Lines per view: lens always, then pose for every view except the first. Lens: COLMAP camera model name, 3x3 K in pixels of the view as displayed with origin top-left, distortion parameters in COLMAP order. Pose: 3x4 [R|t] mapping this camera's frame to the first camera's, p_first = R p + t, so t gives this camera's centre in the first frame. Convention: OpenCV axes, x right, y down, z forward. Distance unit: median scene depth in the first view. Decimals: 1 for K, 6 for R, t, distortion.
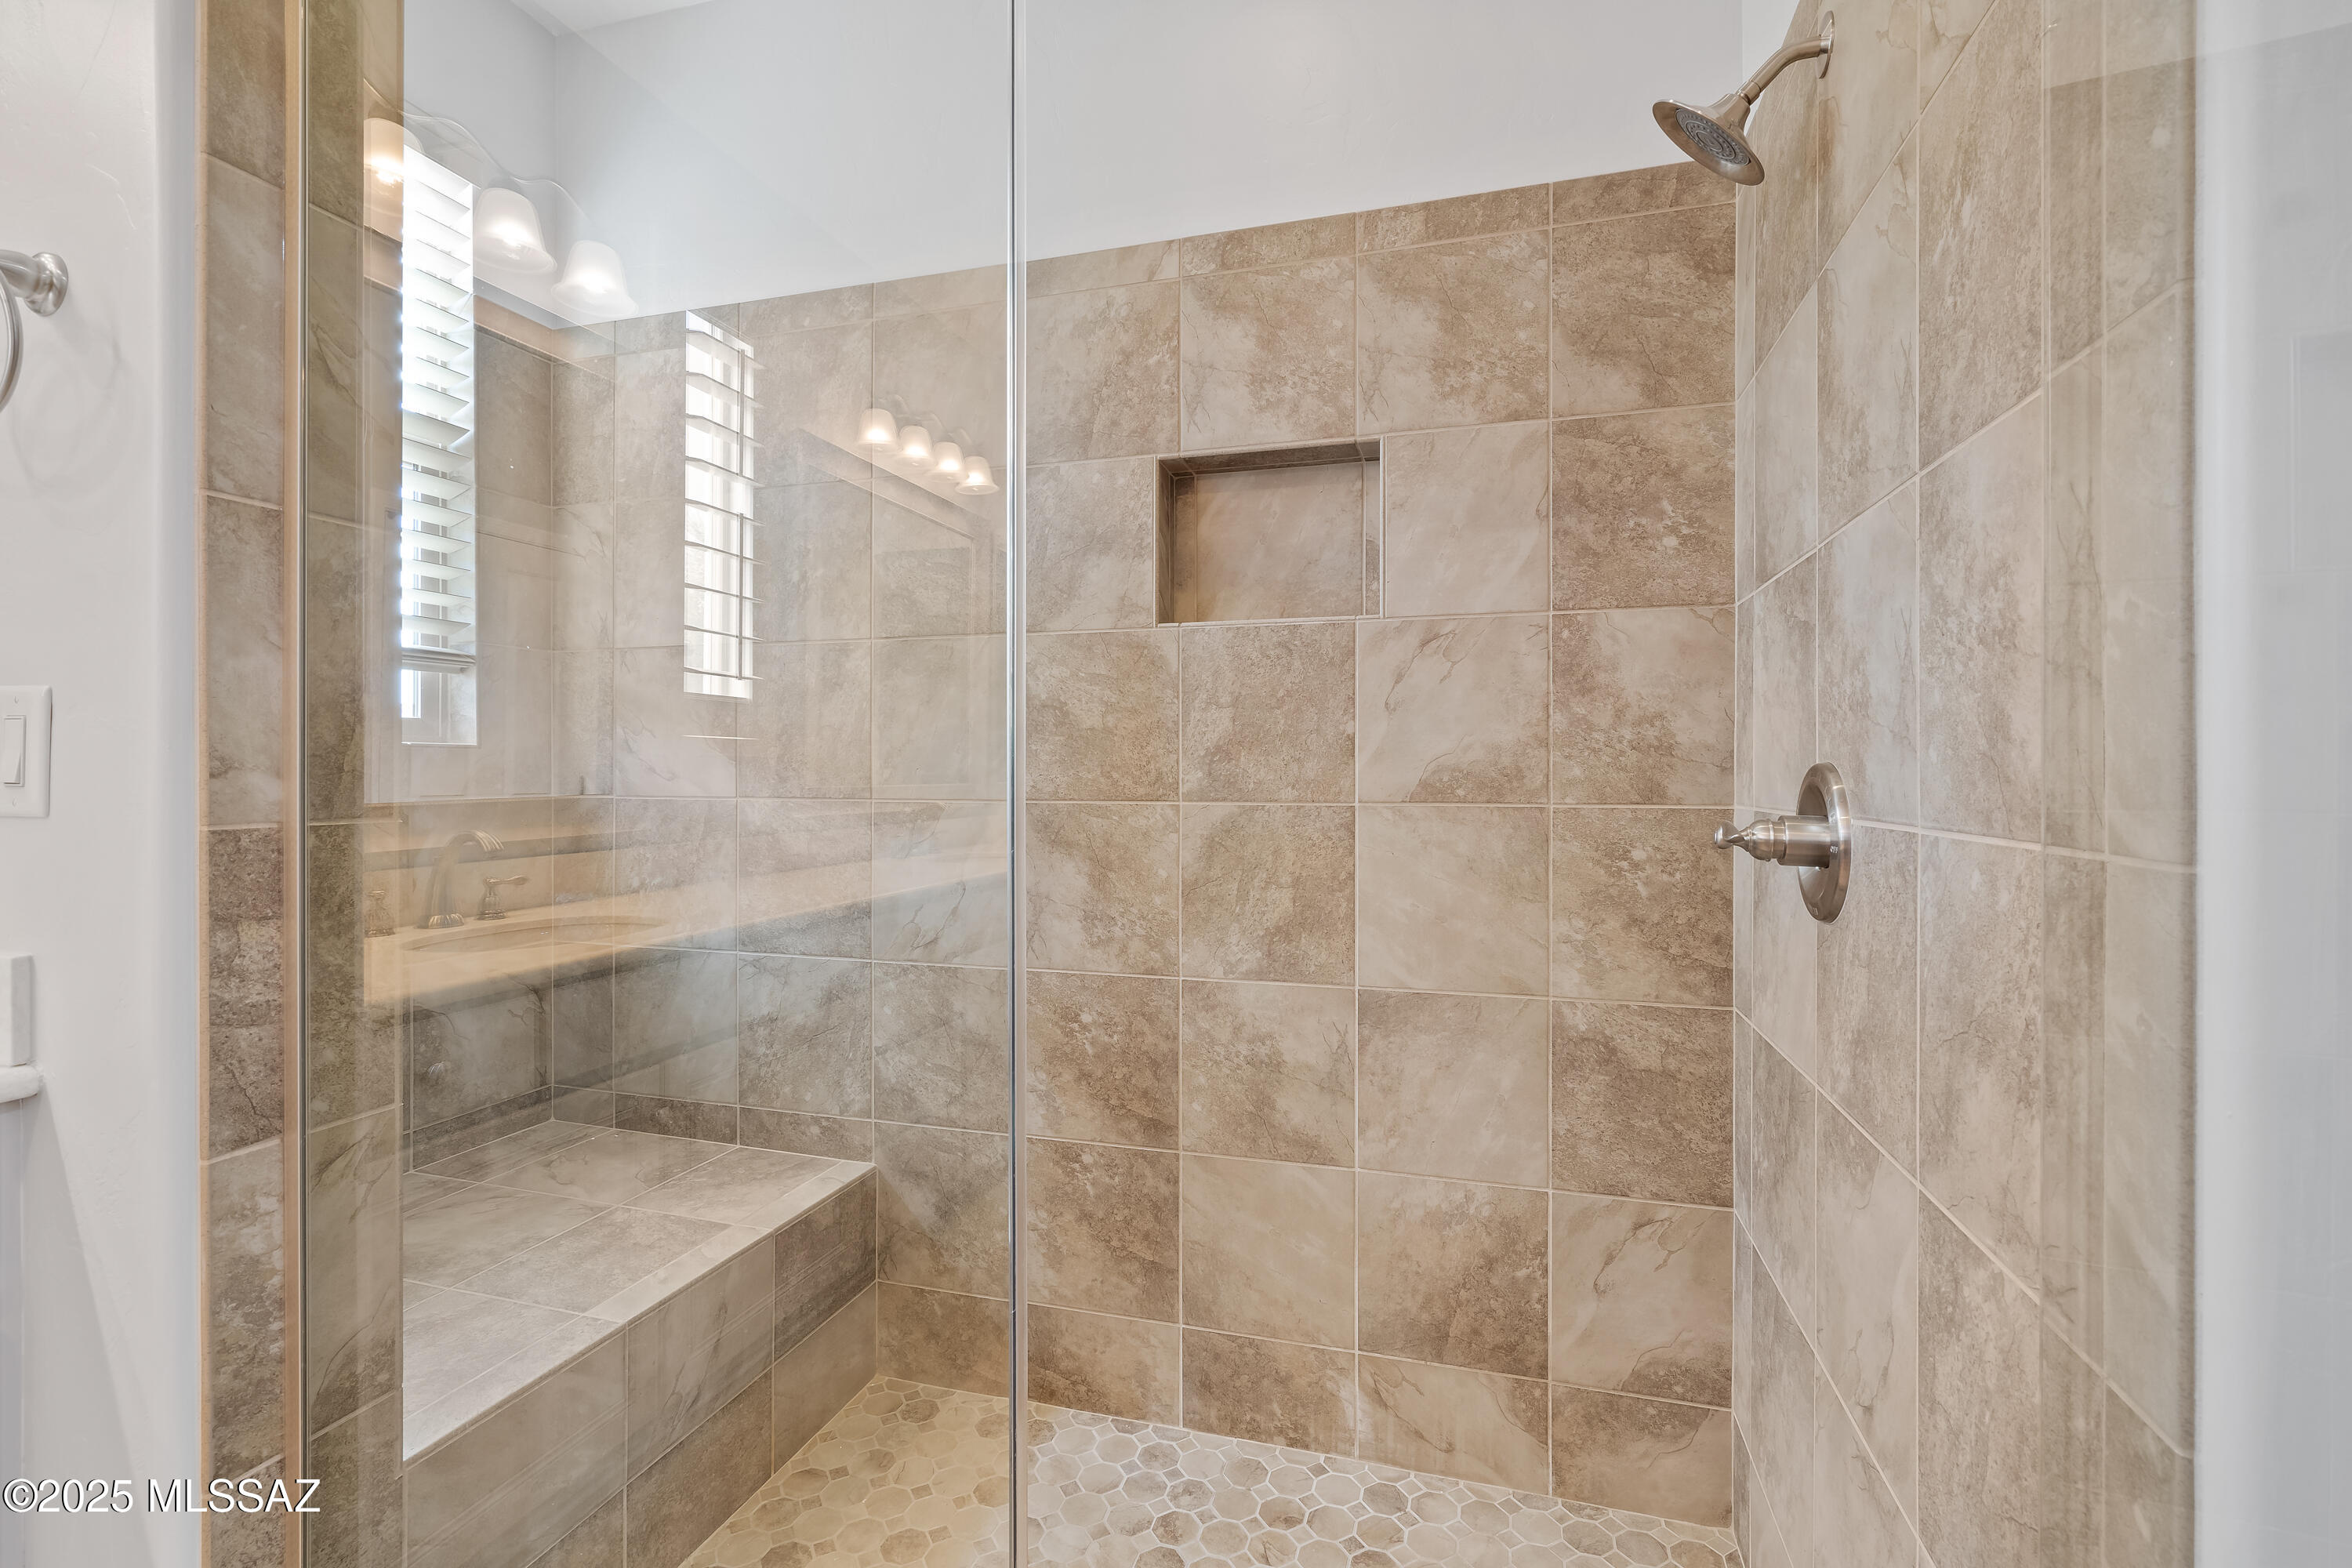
lens RADIAL K [[1061.7, 0, 1184.9], [0, 1061.7, 779.7], [0, 0, 1]] dist [-0.011046, 0.006096]
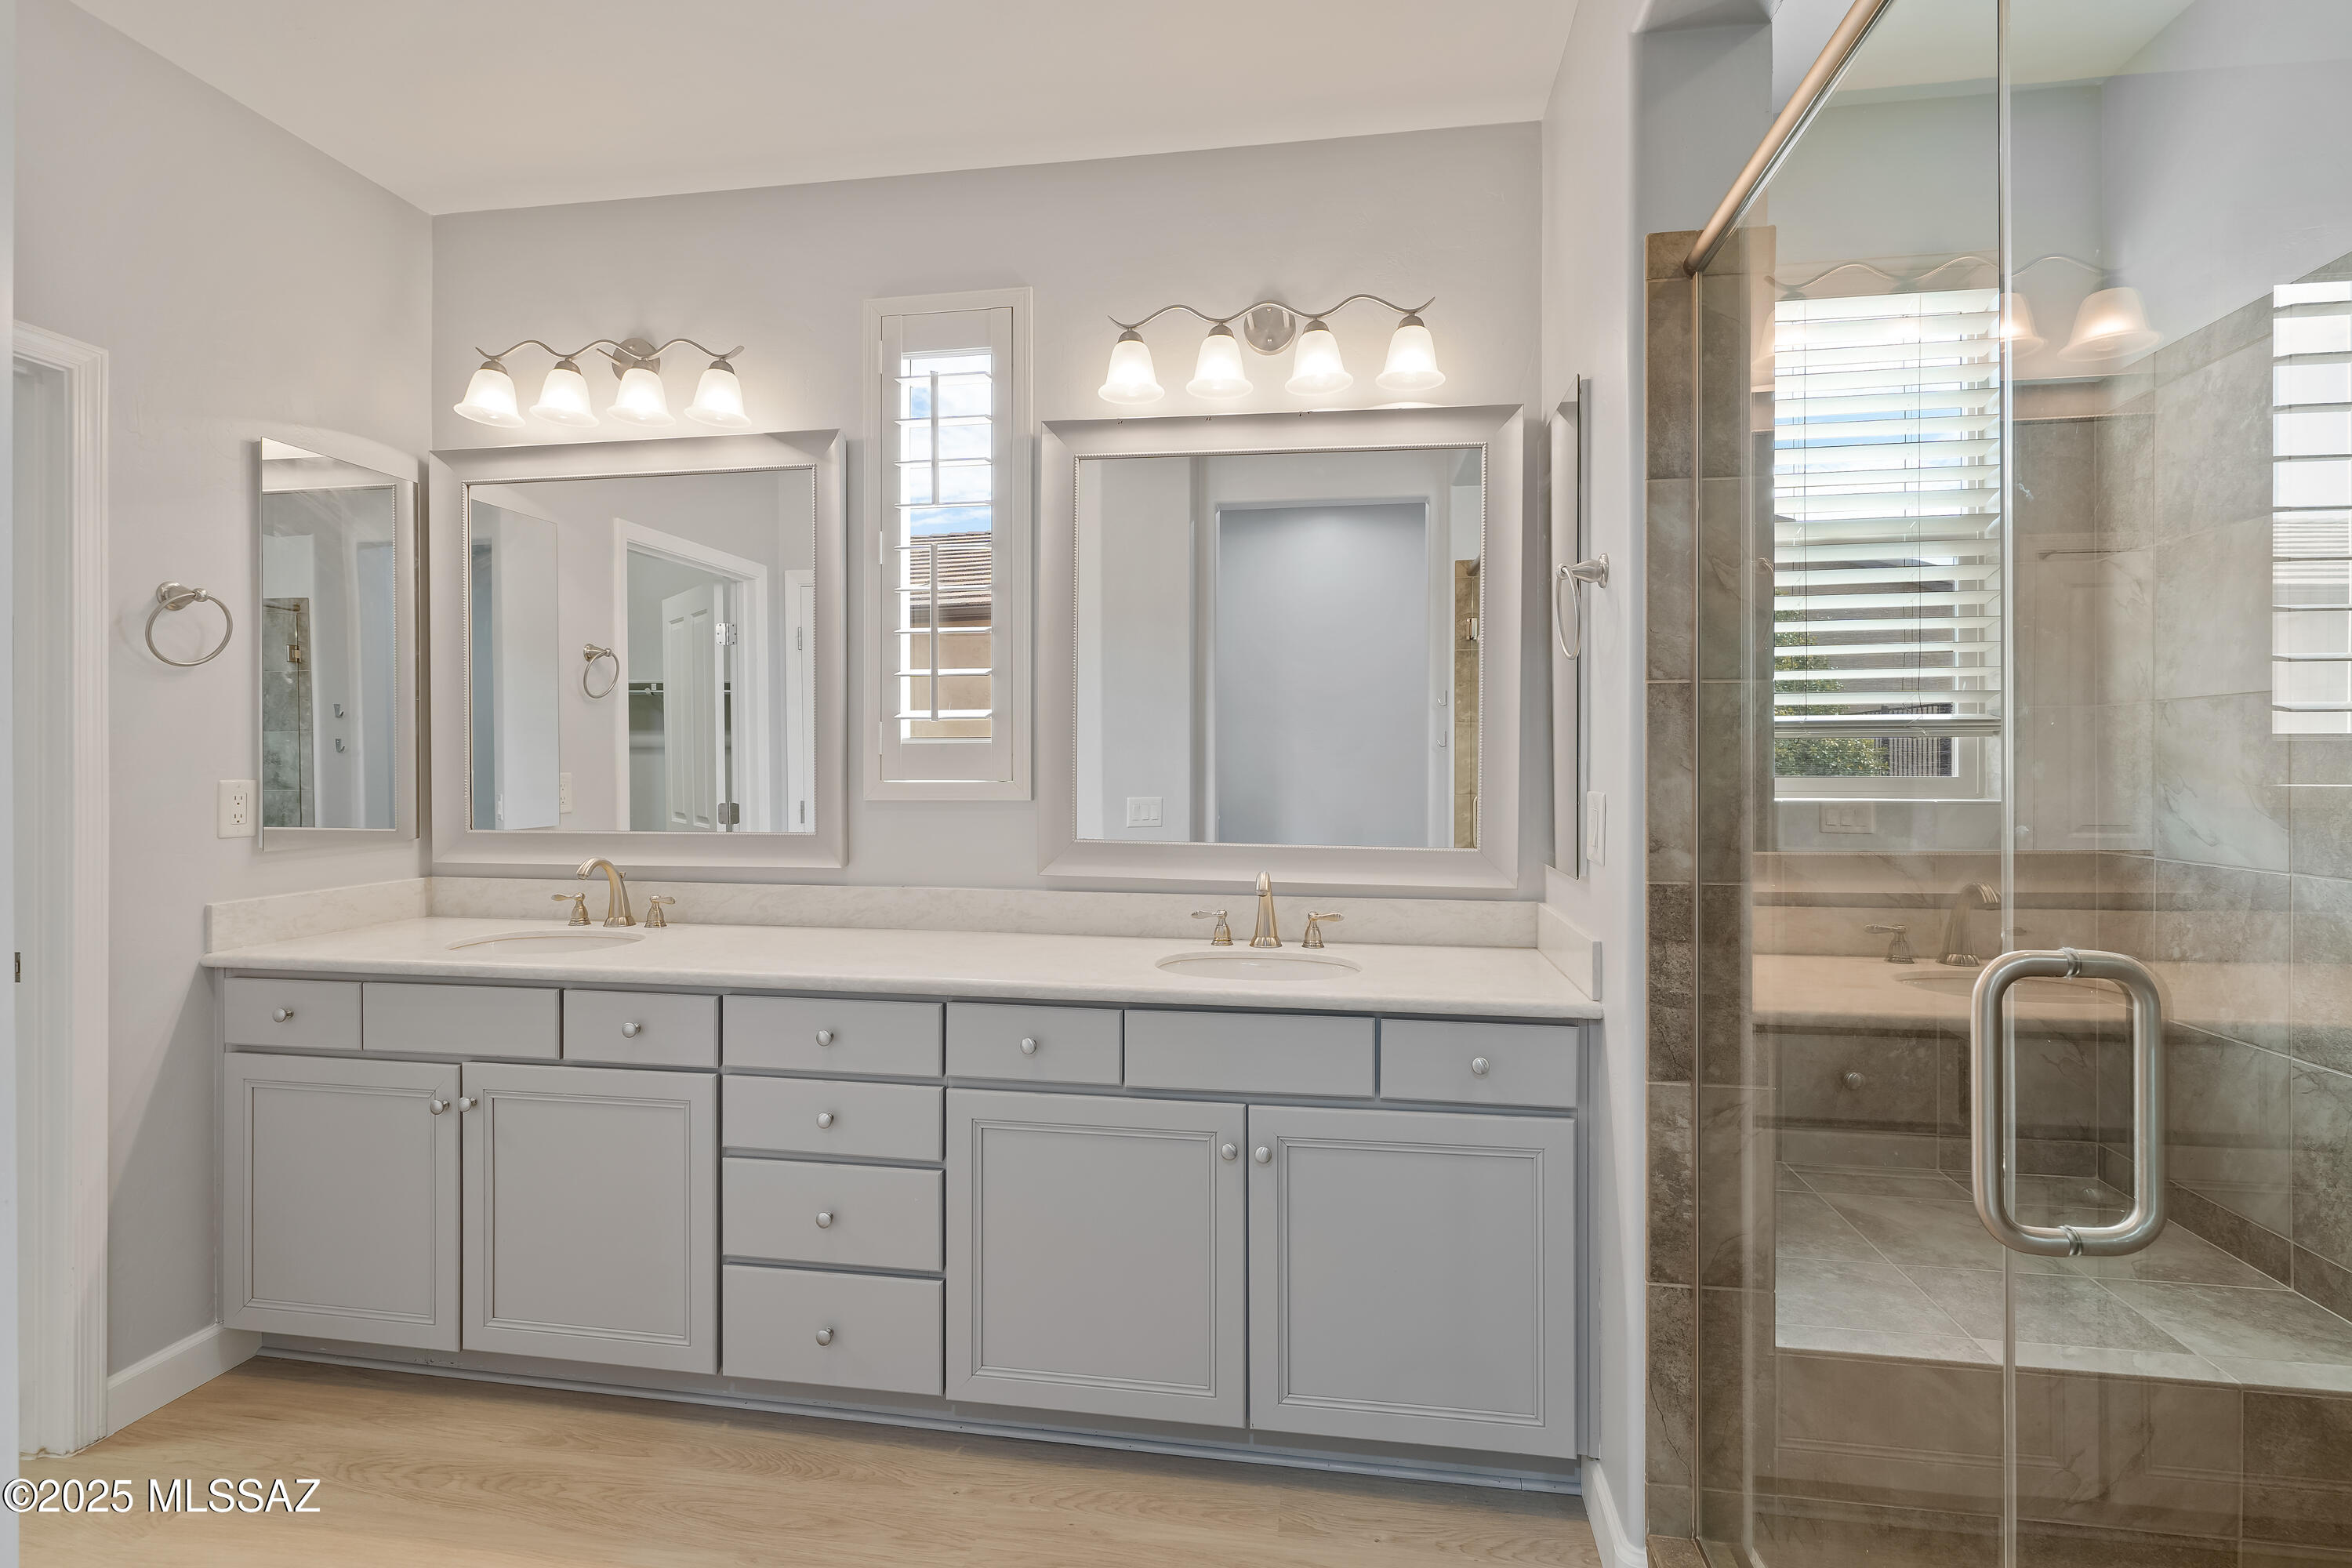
lens RADIAL K [[1061.7, 0, 1184.9], [0, 1061.7, 779.7], [0, 0, 1]] dist [-0.011046, 0.006096]
pose [[0.116830, 0.003691, -0.993145, 0.539277], [-0.003087, 0.999990, 0.003353, -0.099755], [0.993147, 0.002675, 0.116841, 0.064458]]
